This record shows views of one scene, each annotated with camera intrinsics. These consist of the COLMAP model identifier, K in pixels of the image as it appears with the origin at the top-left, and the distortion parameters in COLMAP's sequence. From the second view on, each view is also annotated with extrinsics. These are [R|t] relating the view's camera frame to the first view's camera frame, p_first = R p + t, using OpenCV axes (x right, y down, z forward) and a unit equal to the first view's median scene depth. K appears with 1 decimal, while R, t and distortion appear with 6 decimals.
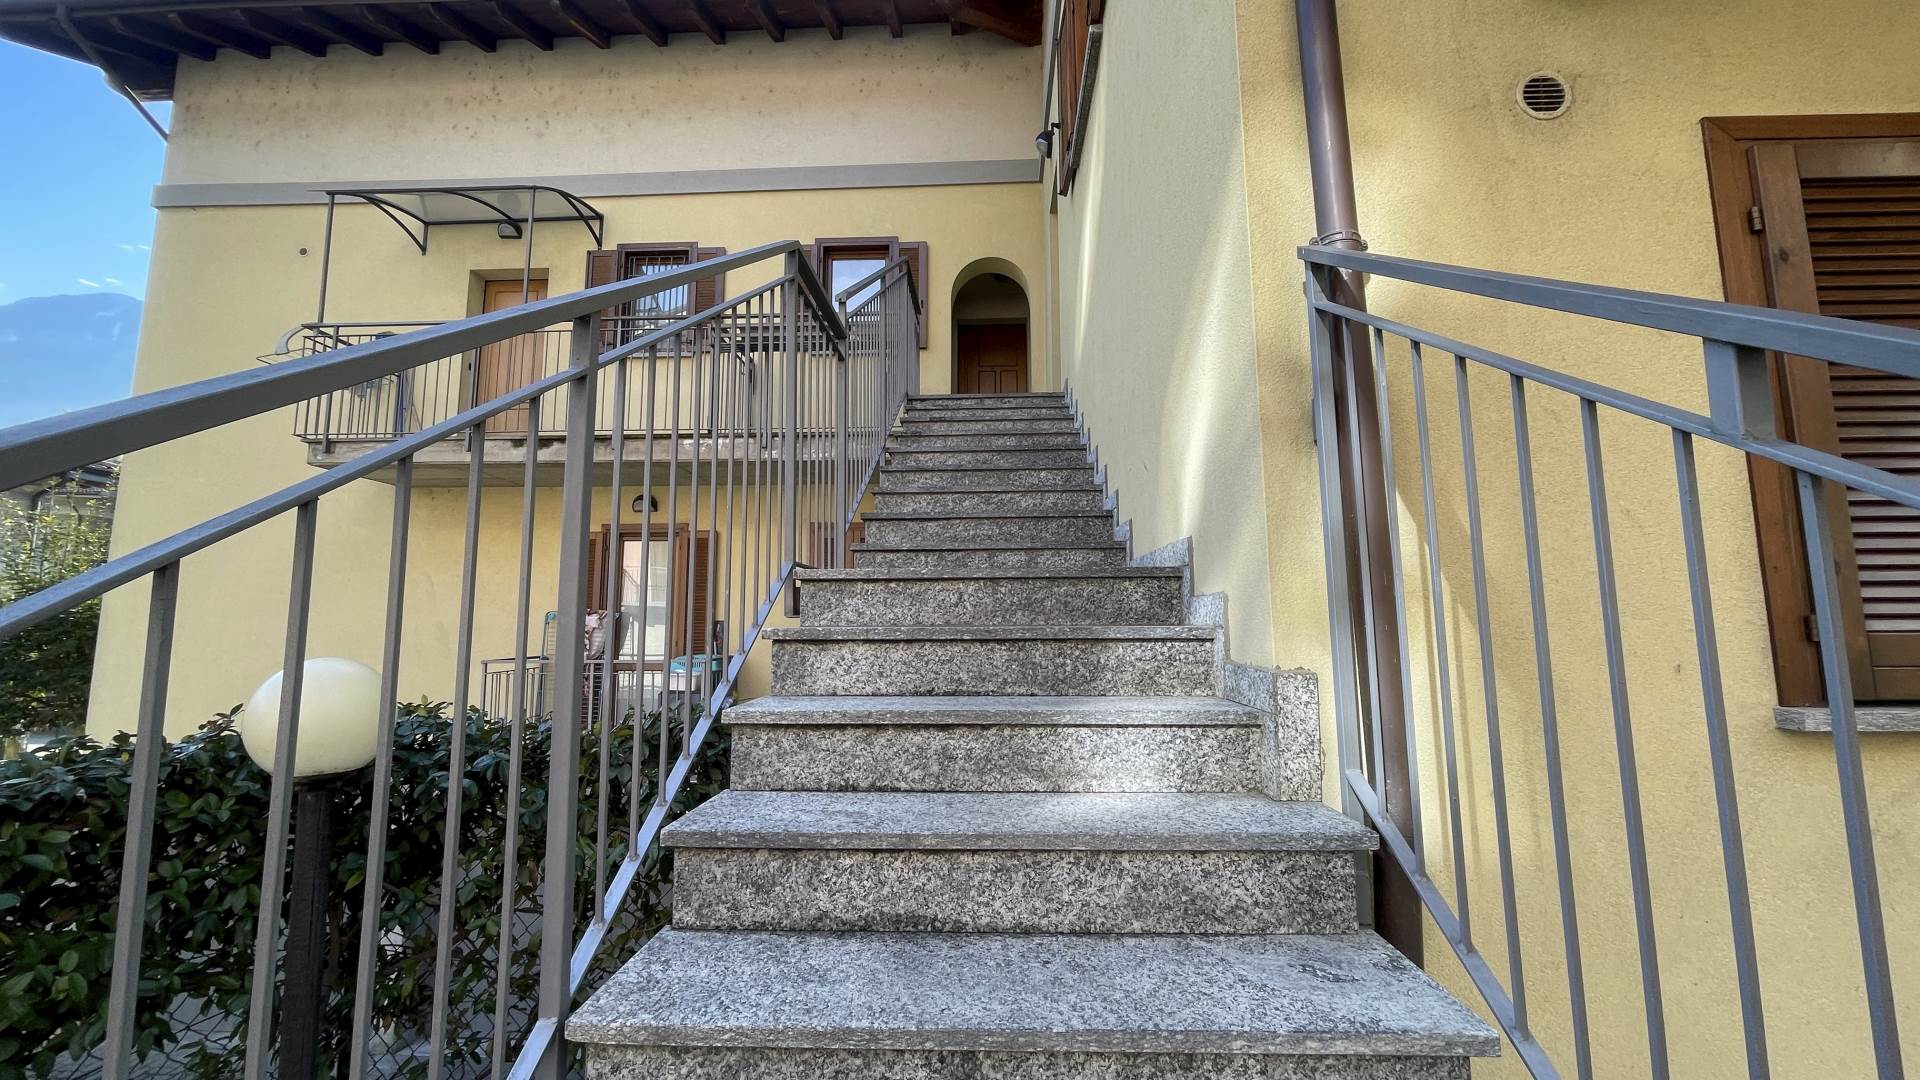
lens RADIAL K [[775.4, 0, 956.5], [0, 775.4, 540.7], [0, 0, 1]] dist [-0.006584, 0.001013]
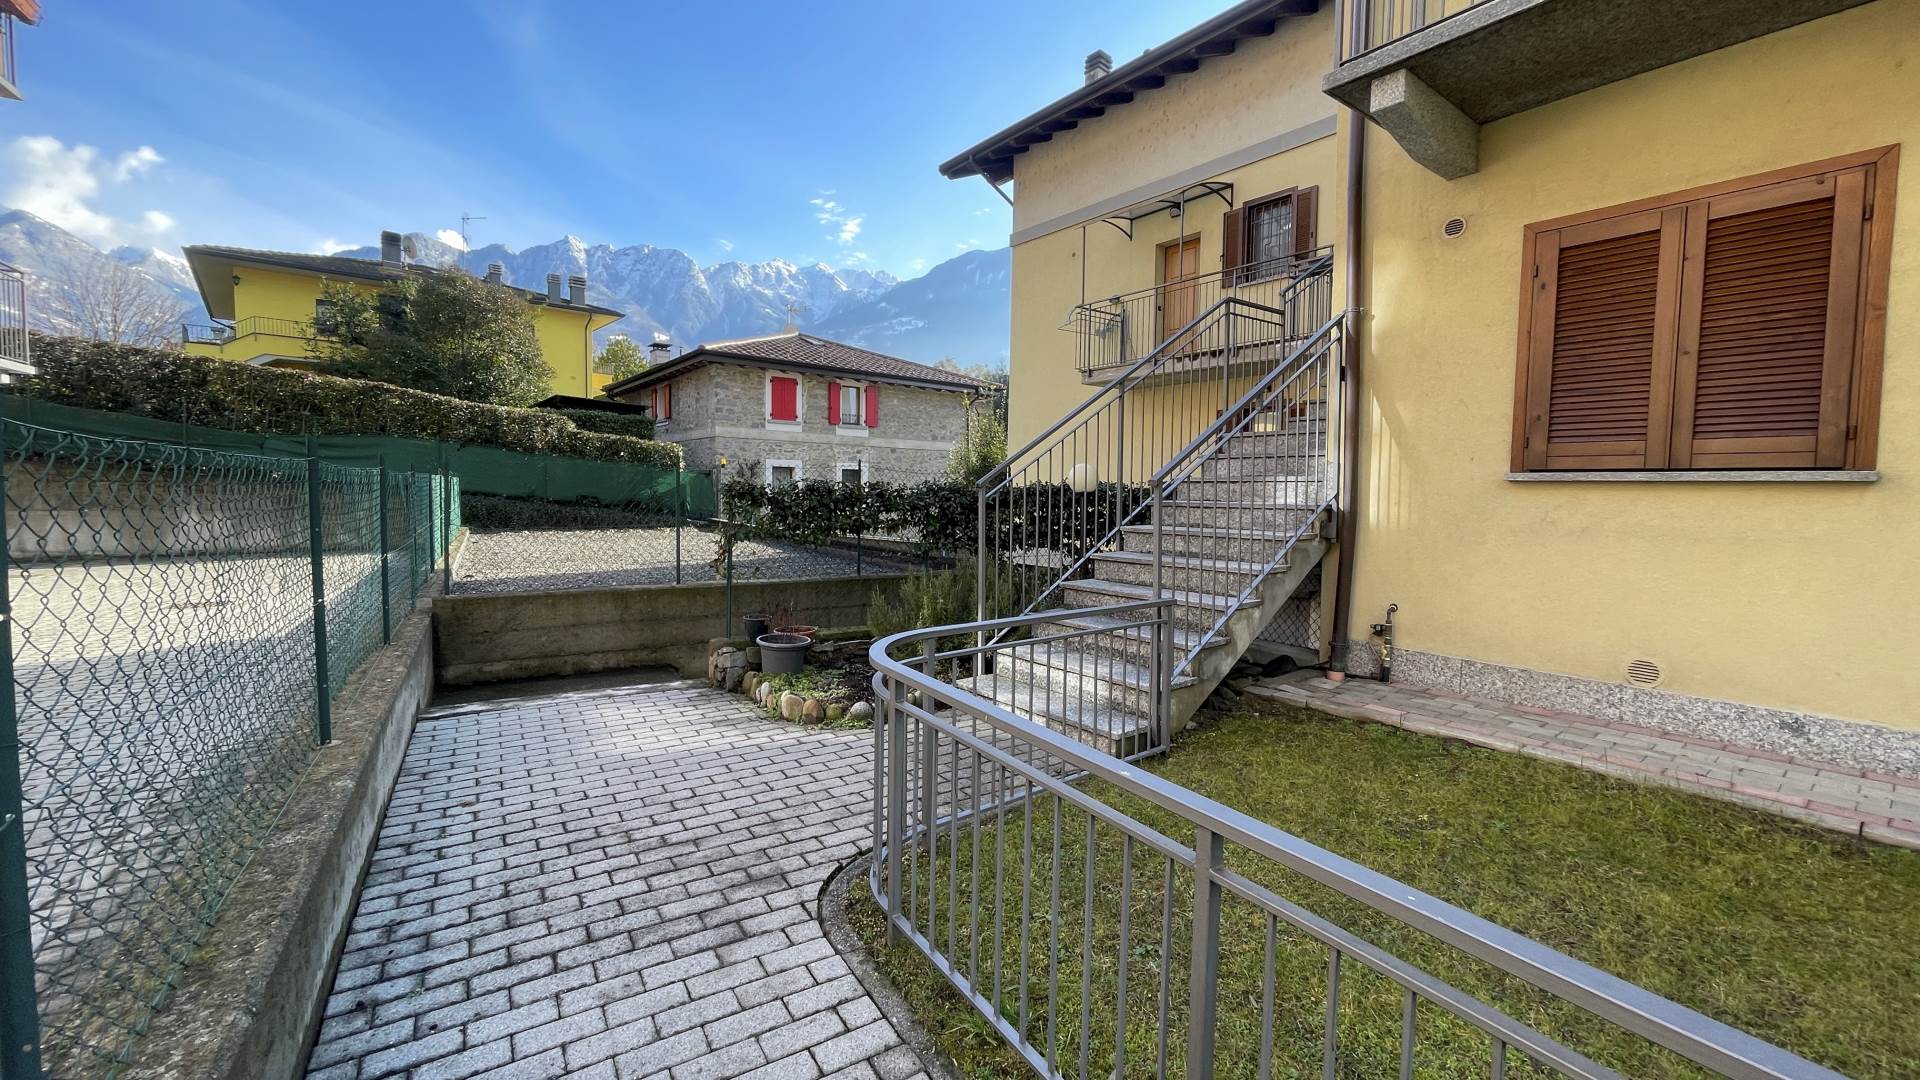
lens RADIAL K [[775.4, 0, 952.7], [0, 775.4, 536.1], [0, 0, 1]] dist [-0.006584, 0.001013]
pose [[0.639639, 0.055103, -0.766698, 0.342736], [0.078257, 0.987577, 0.136265, -0.015285], [0.764682, -0.147160, 0.627380, -0.384138]]
